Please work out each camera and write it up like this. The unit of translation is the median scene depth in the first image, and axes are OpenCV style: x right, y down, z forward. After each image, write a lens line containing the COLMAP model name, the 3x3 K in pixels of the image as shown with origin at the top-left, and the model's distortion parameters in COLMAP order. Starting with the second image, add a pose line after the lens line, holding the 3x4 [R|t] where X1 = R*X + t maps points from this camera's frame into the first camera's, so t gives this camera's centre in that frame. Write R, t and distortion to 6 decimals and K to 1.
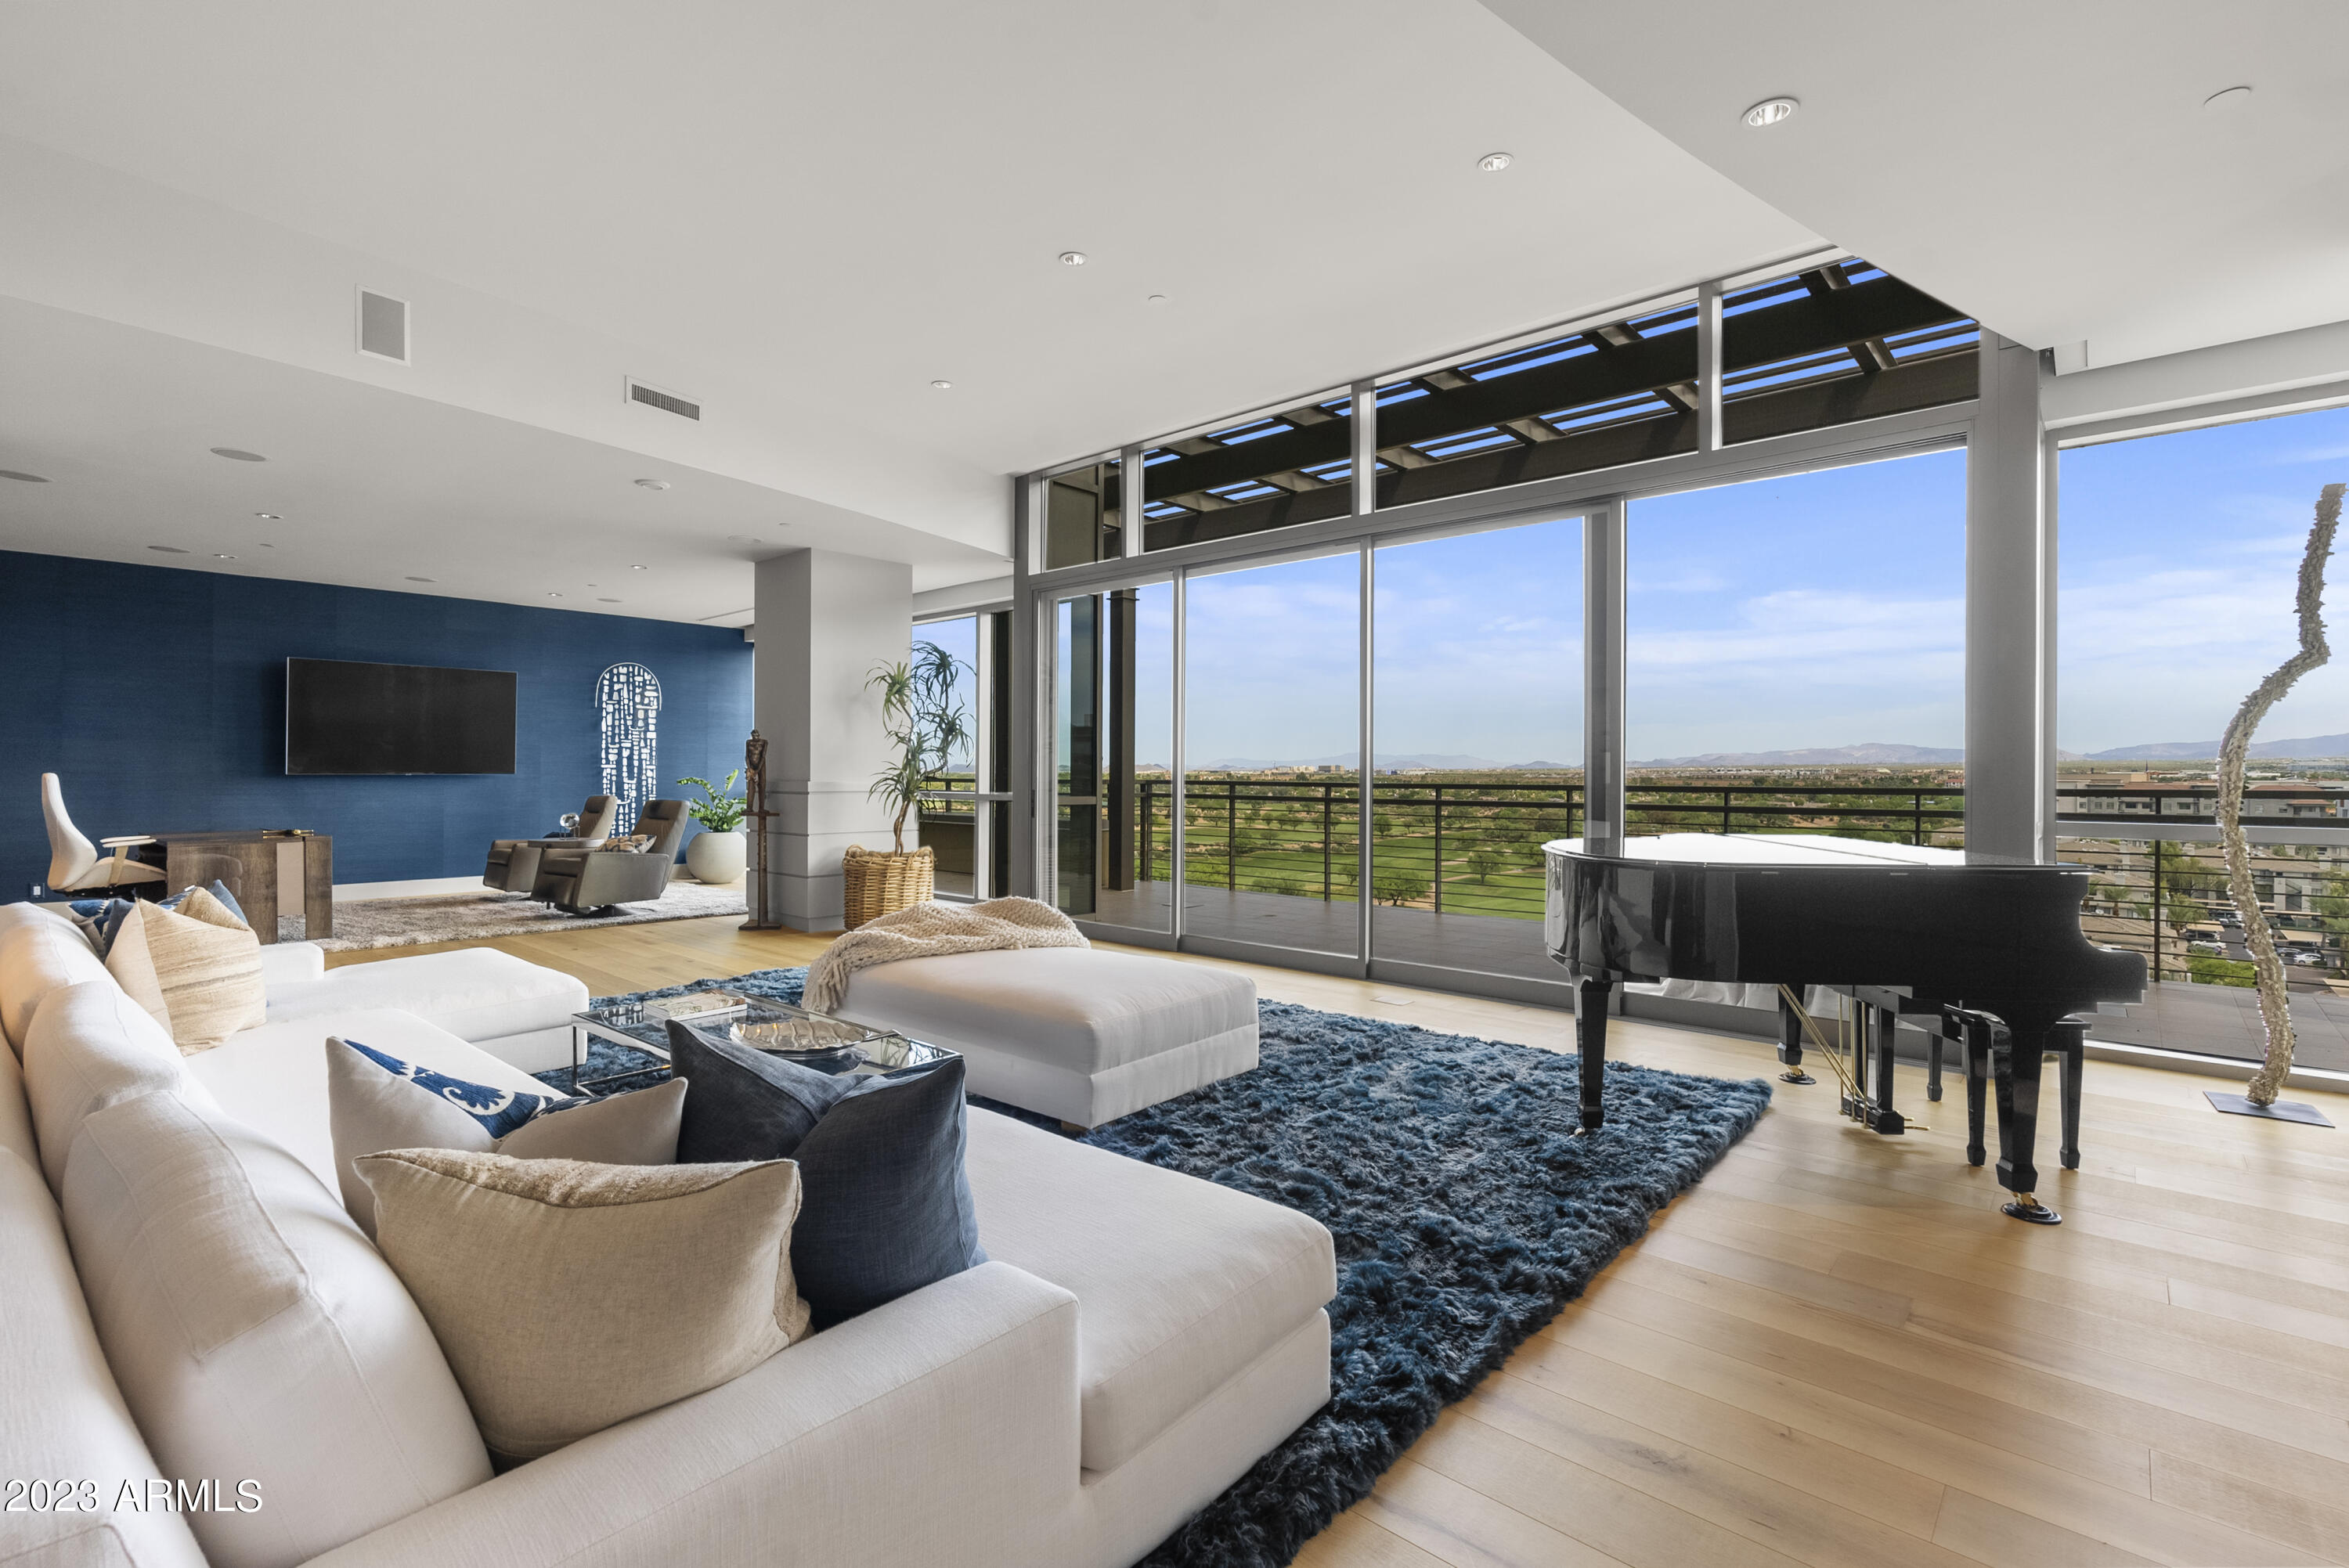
lens RADIAL K [[1065.2, 0, 1171.4], [0, 1065.2, 782.0], [0, 0, 1]] dist [-0.001596, 0.000143]
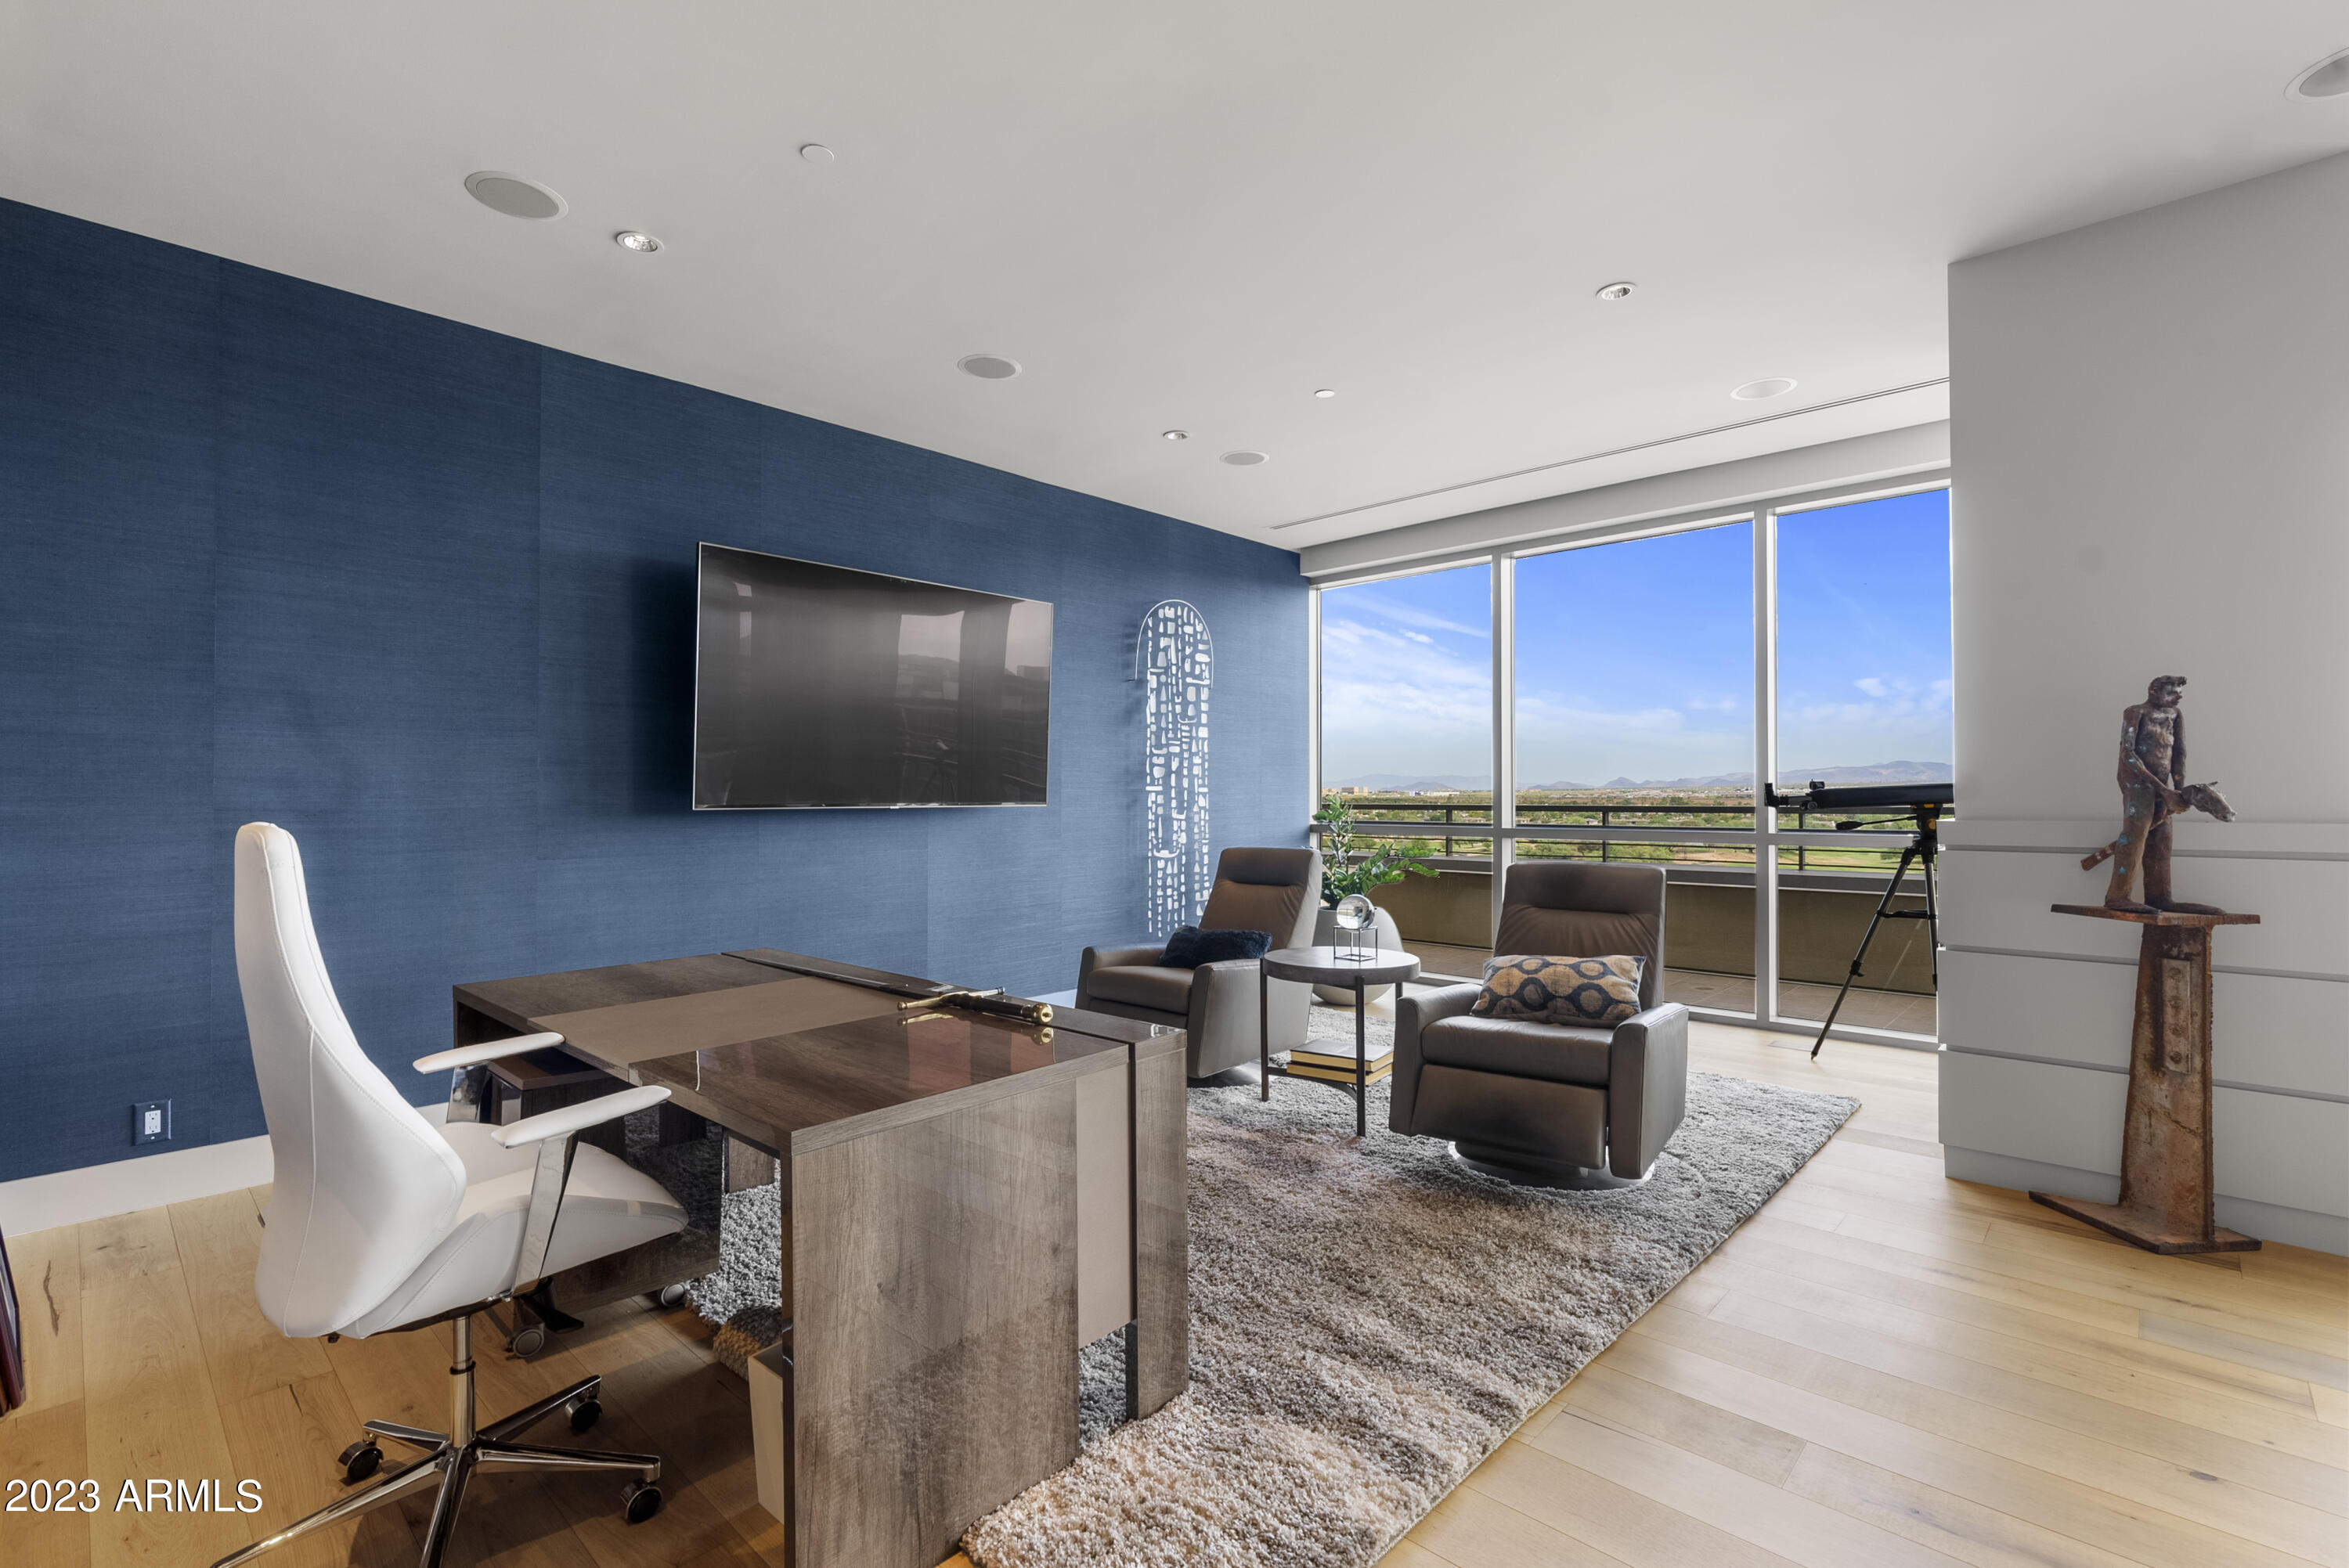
lens RADIAL K [[1065.2, 0, 1169.1], [0, 1065.2, 791.1], [0, 0, 1]] dist [-0.001596, 0.000143]
pose [[0.999621, -0.007743, -0.026428, -0.499496], [0.007370, 0.999873, -0.014164, -0.005756], [0.026534, 0.013964, 0.999550, 0.452951]]
